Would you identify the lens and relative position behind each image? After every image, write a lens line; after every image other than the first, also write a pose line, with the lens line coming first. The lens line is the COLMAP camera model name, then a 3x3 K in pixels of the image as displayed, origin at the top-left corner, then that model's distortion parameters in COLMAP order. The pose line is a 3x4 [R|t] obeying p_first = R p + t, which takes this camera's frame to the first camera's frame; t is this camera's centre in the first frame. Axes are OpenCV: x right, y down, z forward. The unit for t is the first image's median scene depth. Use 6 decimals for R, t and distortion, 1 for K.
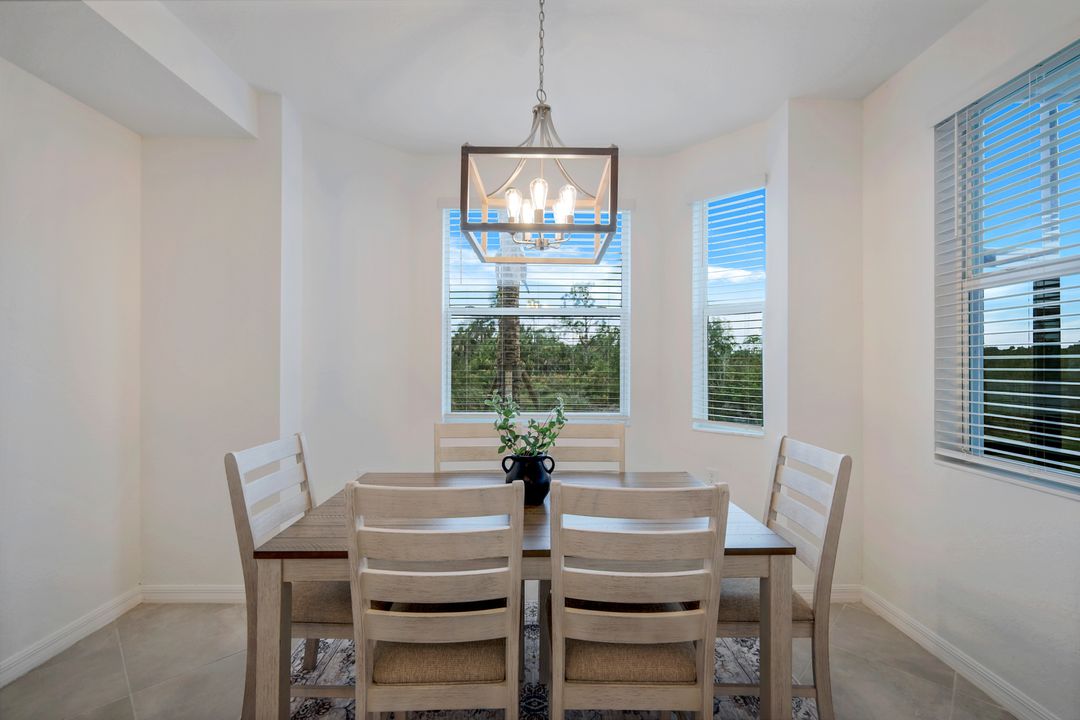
lens RADIAL K [[474.4, 0, 543.1], [0, 474.4, 357.3], [0, 0, 1]] dist [0.001286, 0.000698]
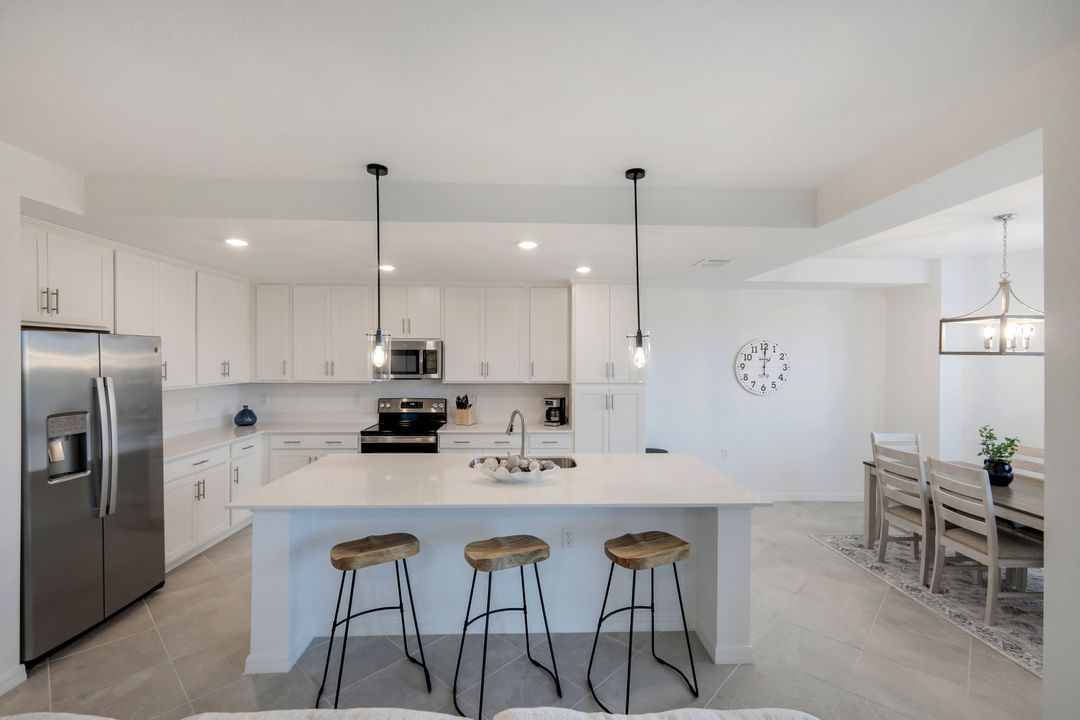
lens RADIAL K [[474.4, 0, 543.1], [0, 474.4, 357.3], [0, 0, 1]] dist [0.001286, 0.000698]
pose [[0.032133, 0.007093, -0.999458, 1.893275], [-0.008956, 0.999937, 0.006808, -0.219433], [0.999443, 0.008733, 0.032194, -0.952287]]
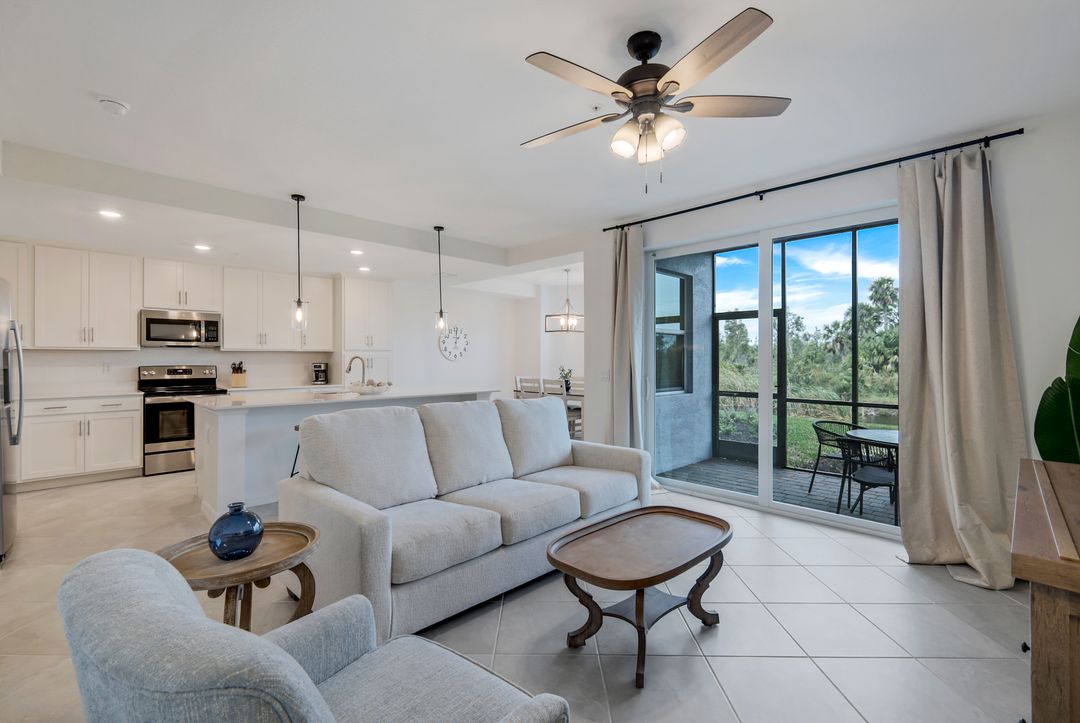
lens RADIAL K [[480.0, 0, 540.0], [0, 480.0, 361.5], [0, 0, 1]] dist [0.000848, 0.000257]
pose [[0.703511, 0.012185, -0.710579, 2.943667], [-0.007428, 0.999924, 0.009792, -0.007550], [0.710645, -0.001611, 0.703549, -2.261455]]
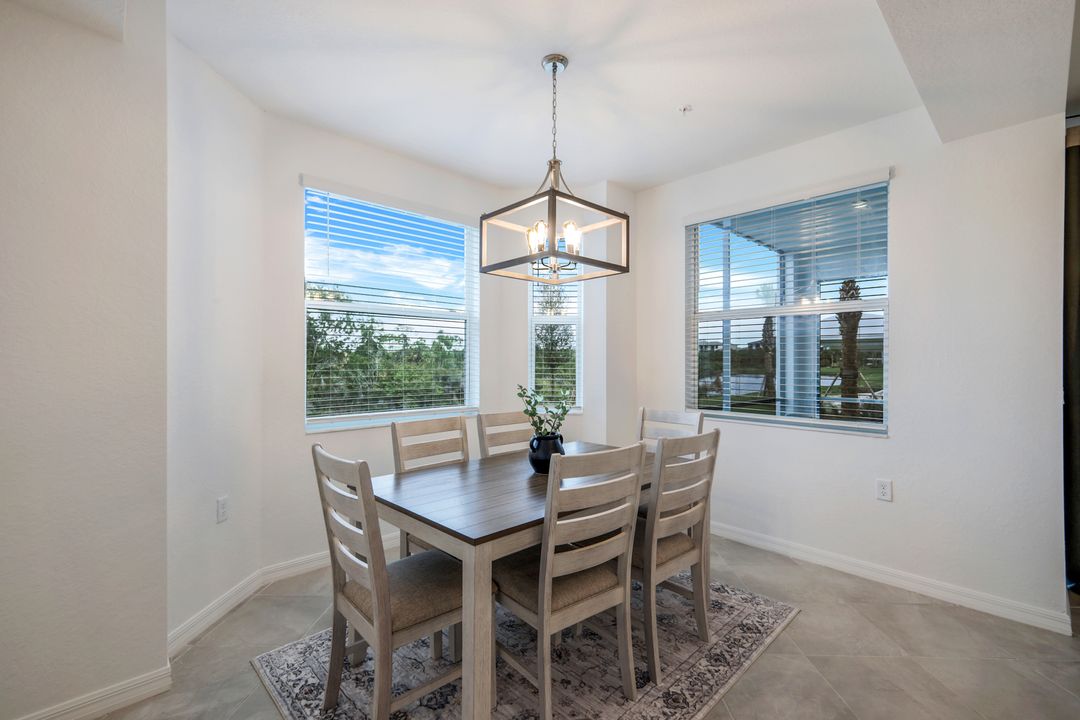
lens RADIAL K [[497.7, 0, 538.2], [0, 497.7, 352.1], [0, 0, 1]] dist [0.000460, 0.000151]
pose [[0.761117, 0.004289, 0.648600, -0.897232], [-0.001902, 0.999989, -0.004381, -0.008721], [-0.648612, 0.002101, 0.761116, 0.006878]]
